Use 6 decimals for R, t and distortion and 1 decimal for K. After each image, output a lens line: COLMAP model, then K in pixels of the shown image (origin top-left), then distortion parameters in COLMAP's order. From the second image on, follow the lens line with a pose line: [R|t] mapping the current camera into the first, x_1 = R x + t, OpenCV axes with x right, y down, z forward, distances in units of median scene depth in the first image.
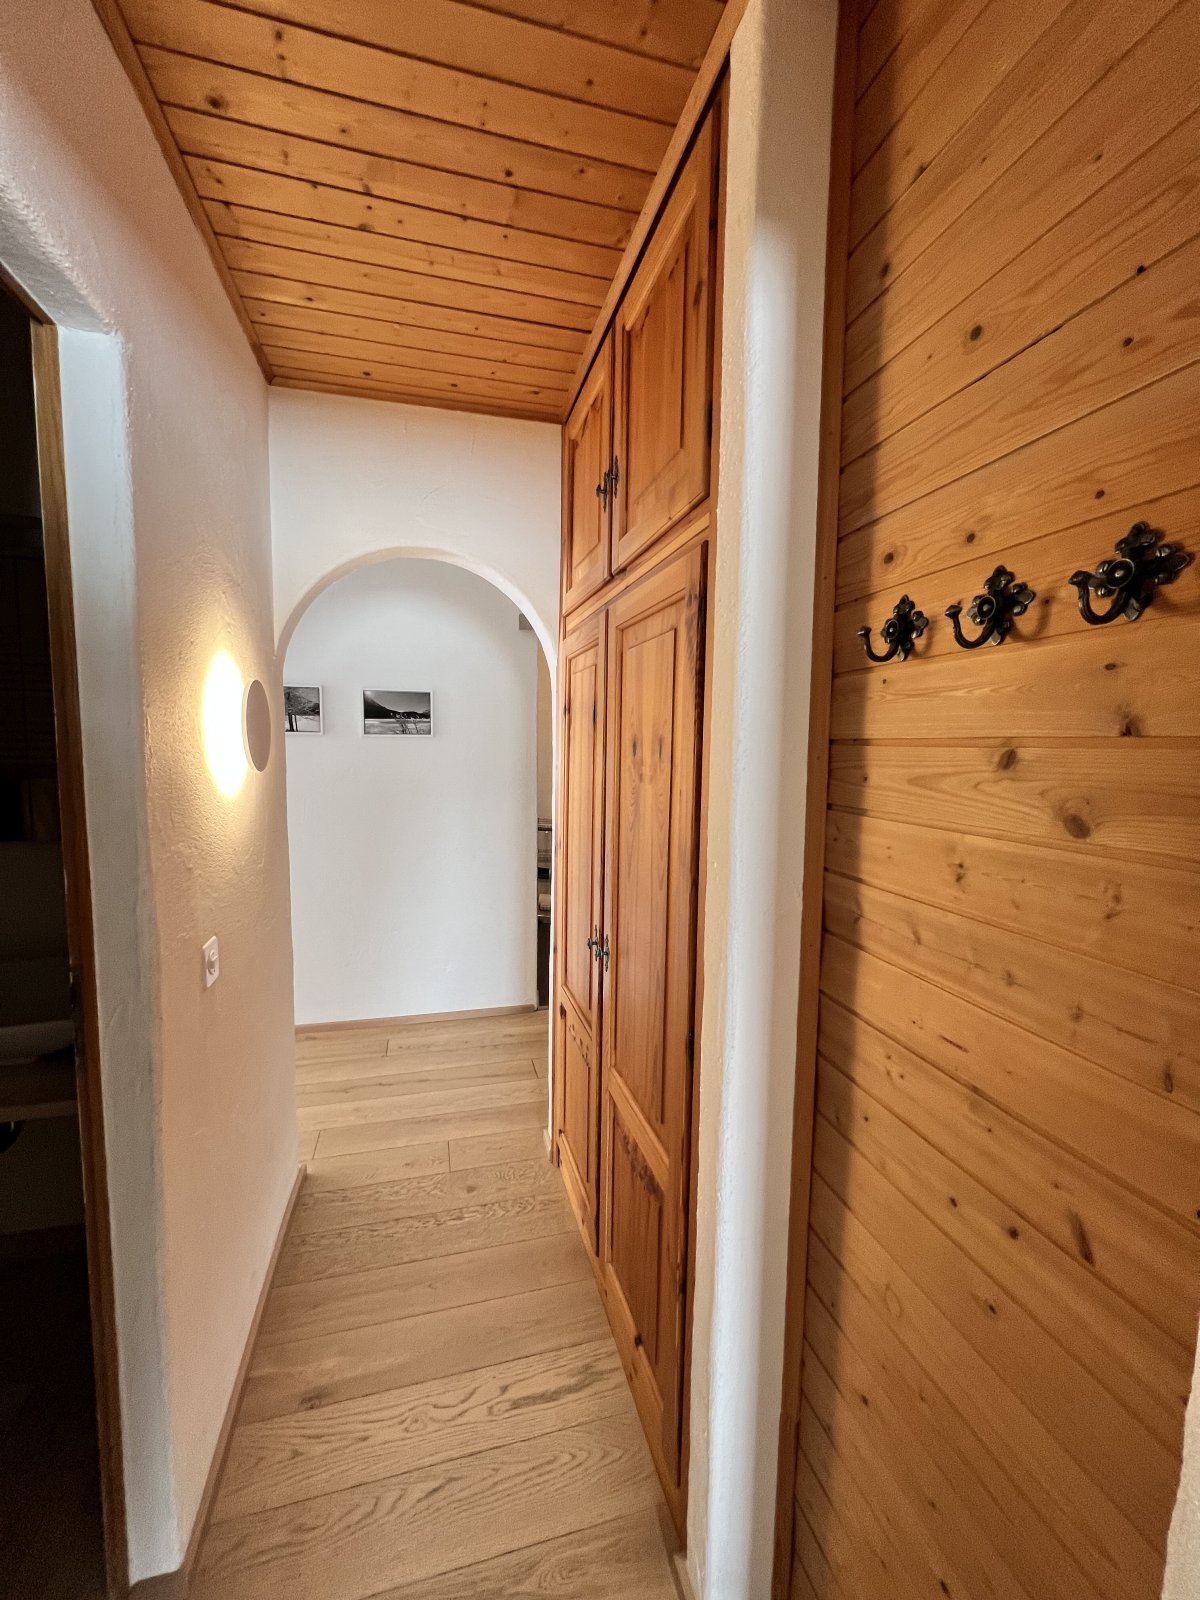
lens RADIAL K [[640.7, 0, 600.0], [0, 640.7, 800.0], [0, 0, 1]] dist [-0.001142, -0.000621]
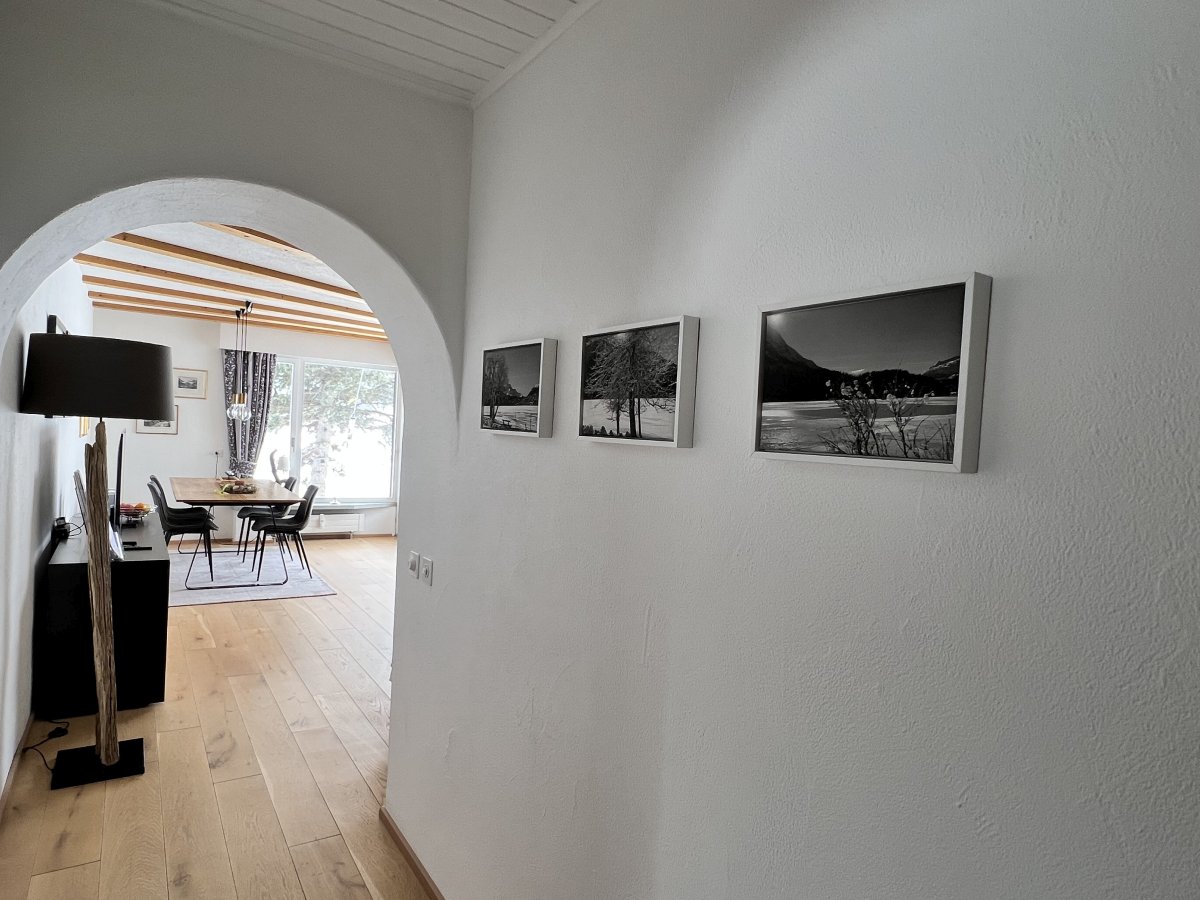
lens RADIAL K [[710.0, 0, 600.0], [0, 710.0, 450.0], [0, 0, 1]] dist [0.000470, 0.000059]
pose [[0.315872, 0.026473, -0.948433, -0.057823], [-0.137543, 0.990329, -0.018165, -0.085234], [0.938780, 0.136188, 0.316458, 0.808413]]
